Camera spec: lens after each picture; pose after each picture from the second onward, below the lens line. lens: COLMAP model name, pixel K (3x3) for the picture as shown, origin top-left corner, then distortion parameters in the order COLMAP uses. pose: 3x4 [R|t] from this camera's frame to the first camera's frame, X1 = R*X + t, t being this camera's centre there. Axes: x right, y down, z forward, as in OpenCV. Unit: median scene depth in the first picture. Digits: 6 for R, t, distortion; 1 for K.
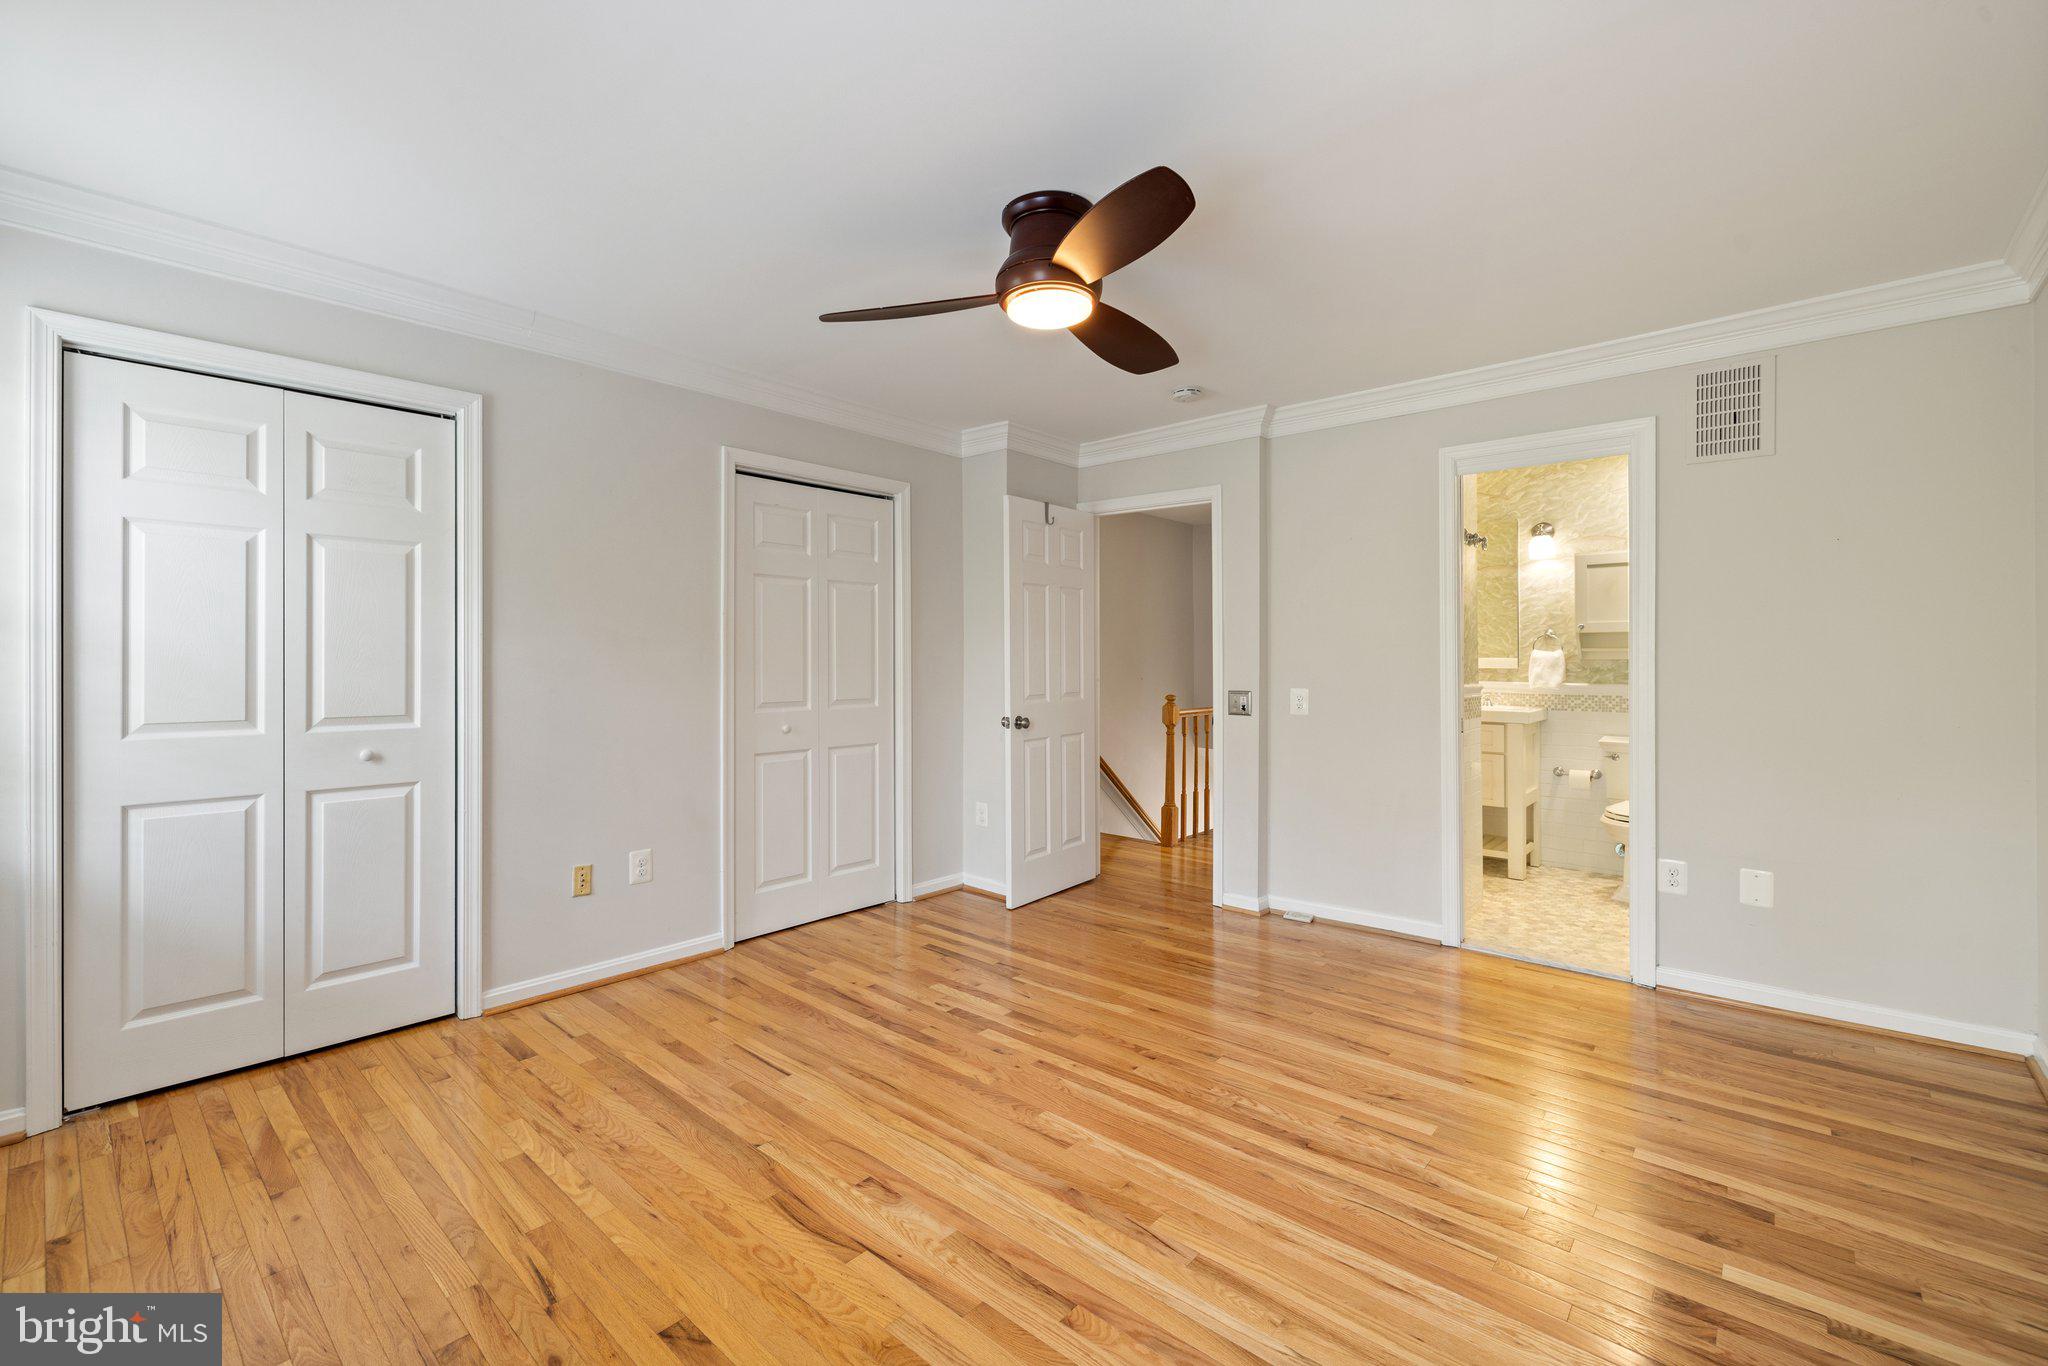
lens RADIAL K [[873.4, 0, 995.6], [0, 873.4, 653.6], [0, 0, 1]] dist [-0.002389, -0.000387]
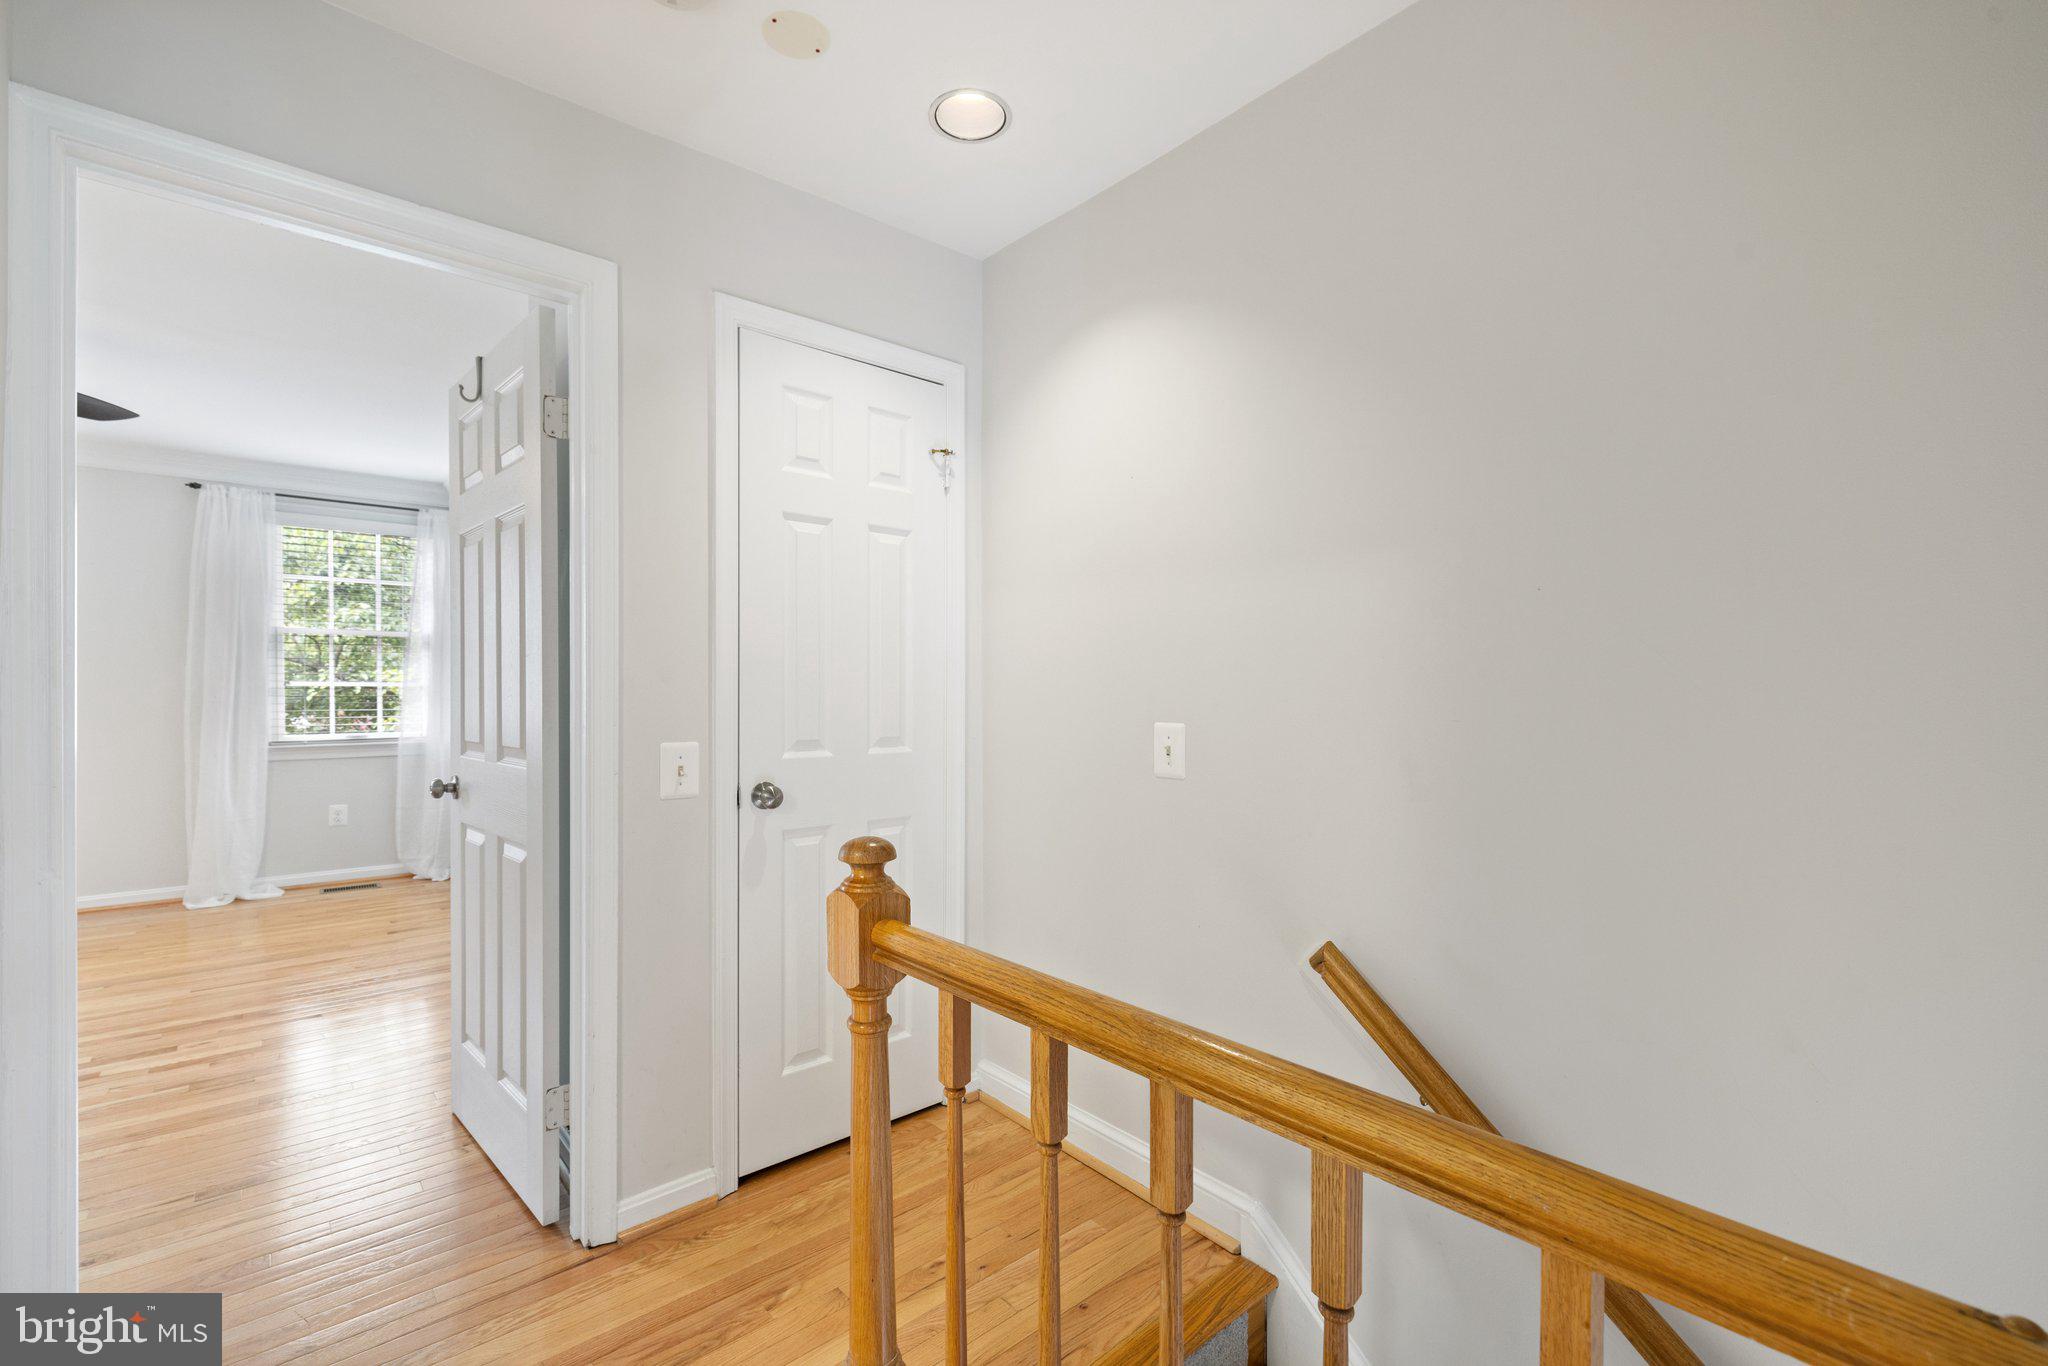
lens RADIAL K [[873.6, 0, 1024.2], [0, 873.6, 686.1], [0, 0, 1]] dist [0.002090, 0.000252]
pose [[-0.110537, 0.003897, -0.993864, 0.796627], [-0.006602, 0.999967, 0.004655, 0.000261], [0.993850, 0.007076, -0.110508, 2.018154]]
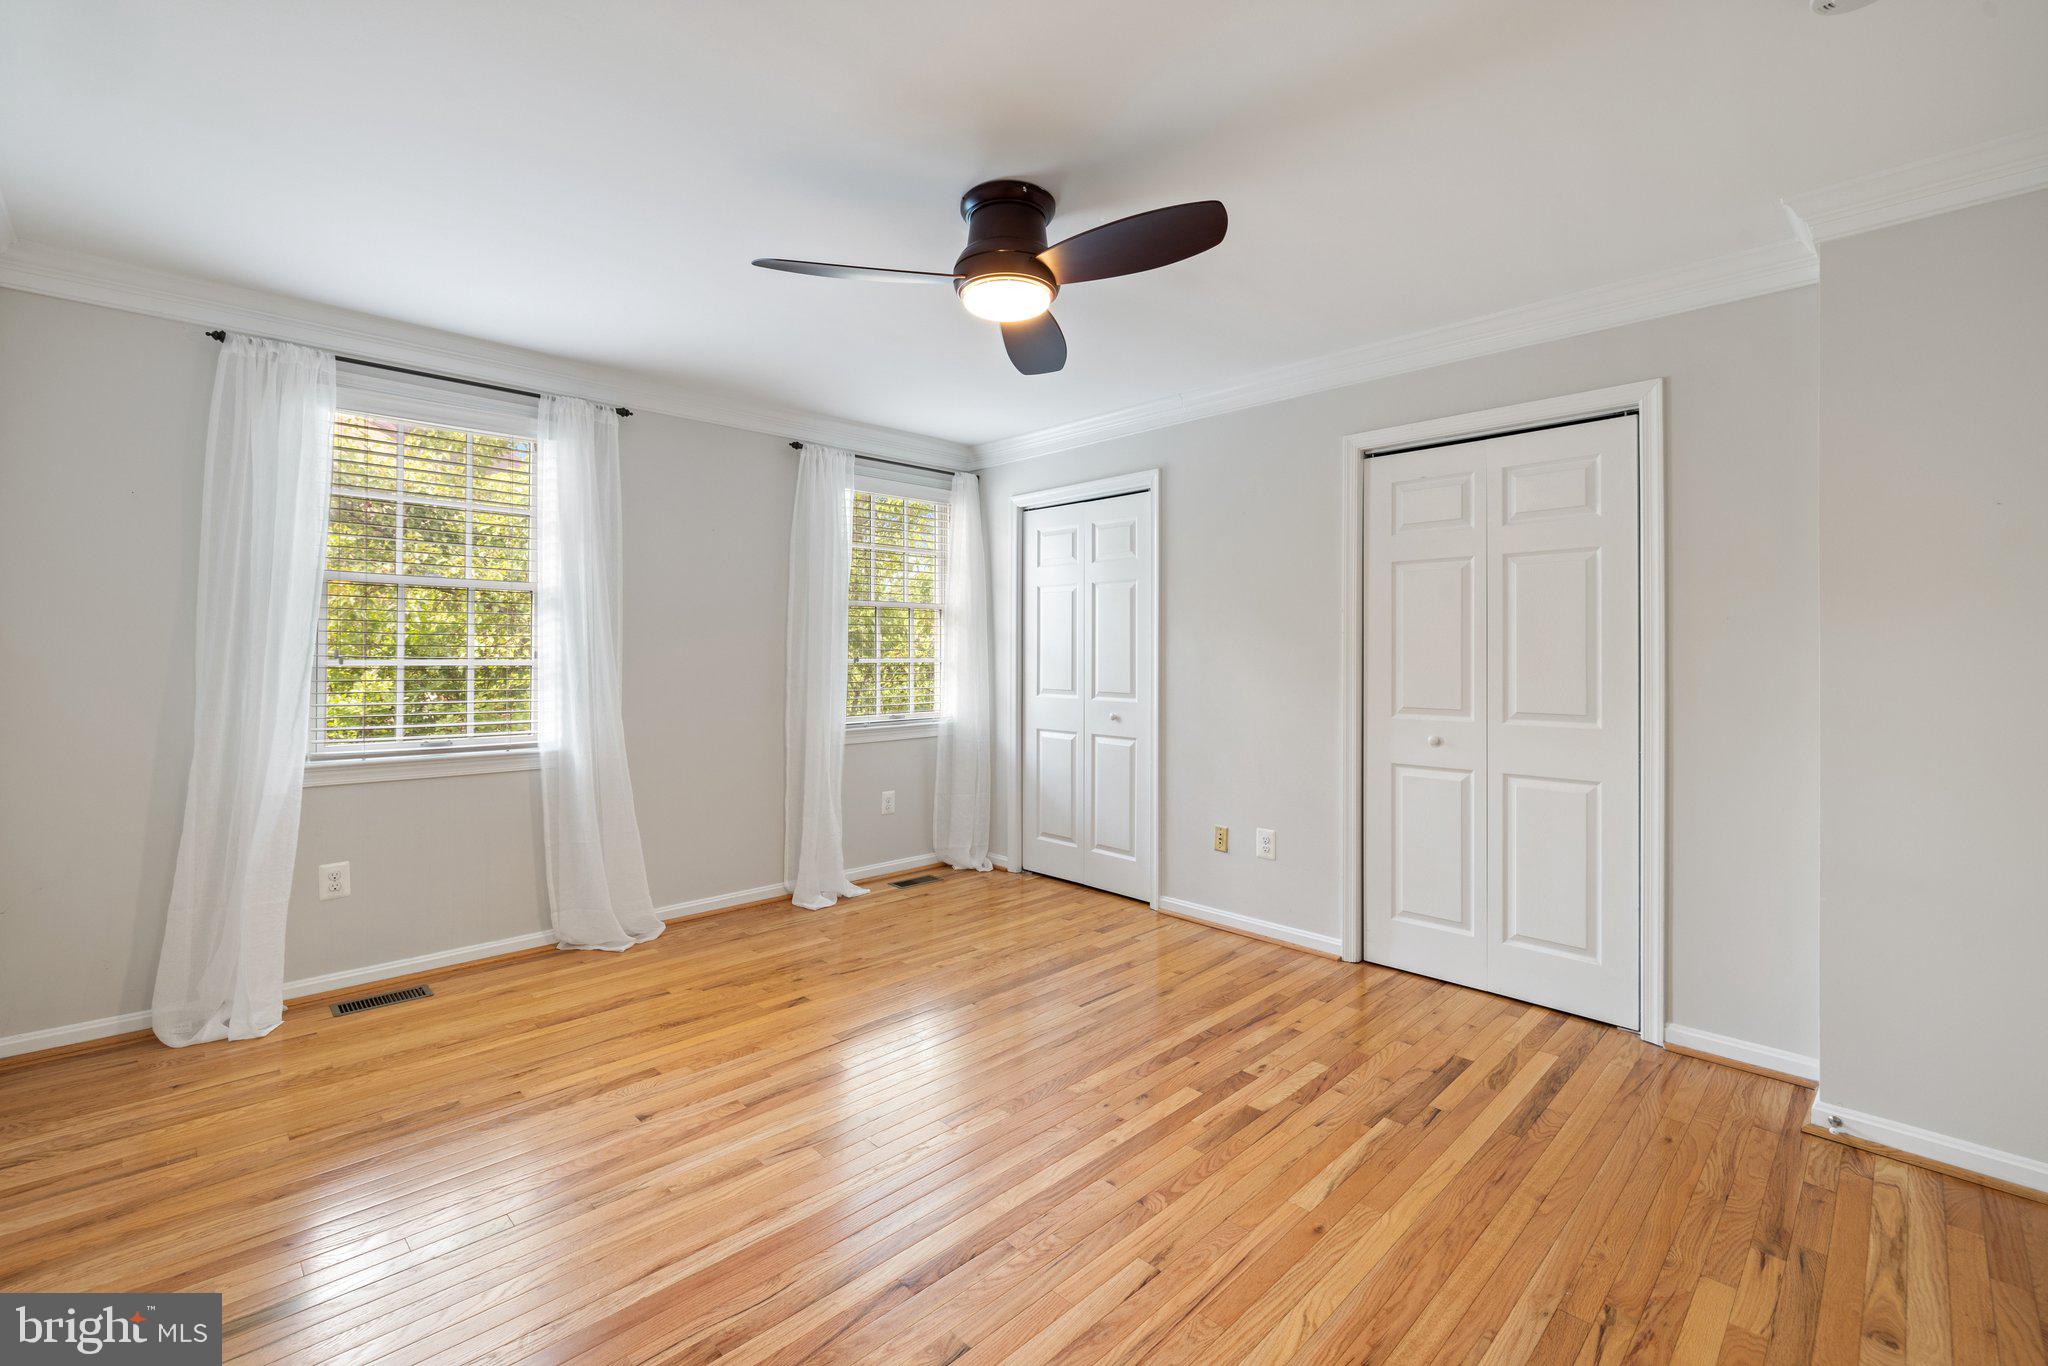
lens RADIAL K [[873.6, 0, 993.4], [0, 873.6, 650.7], [0, 0, 1]] dist [0.002090, 0.000252]
pose [[-0.071987, -0.006420, -0.997385, 0.805949], [0.001734, 0.999977, -0.006562, 0.005545], [0.997404, -0.002202, -0.071974, 0.812428]]
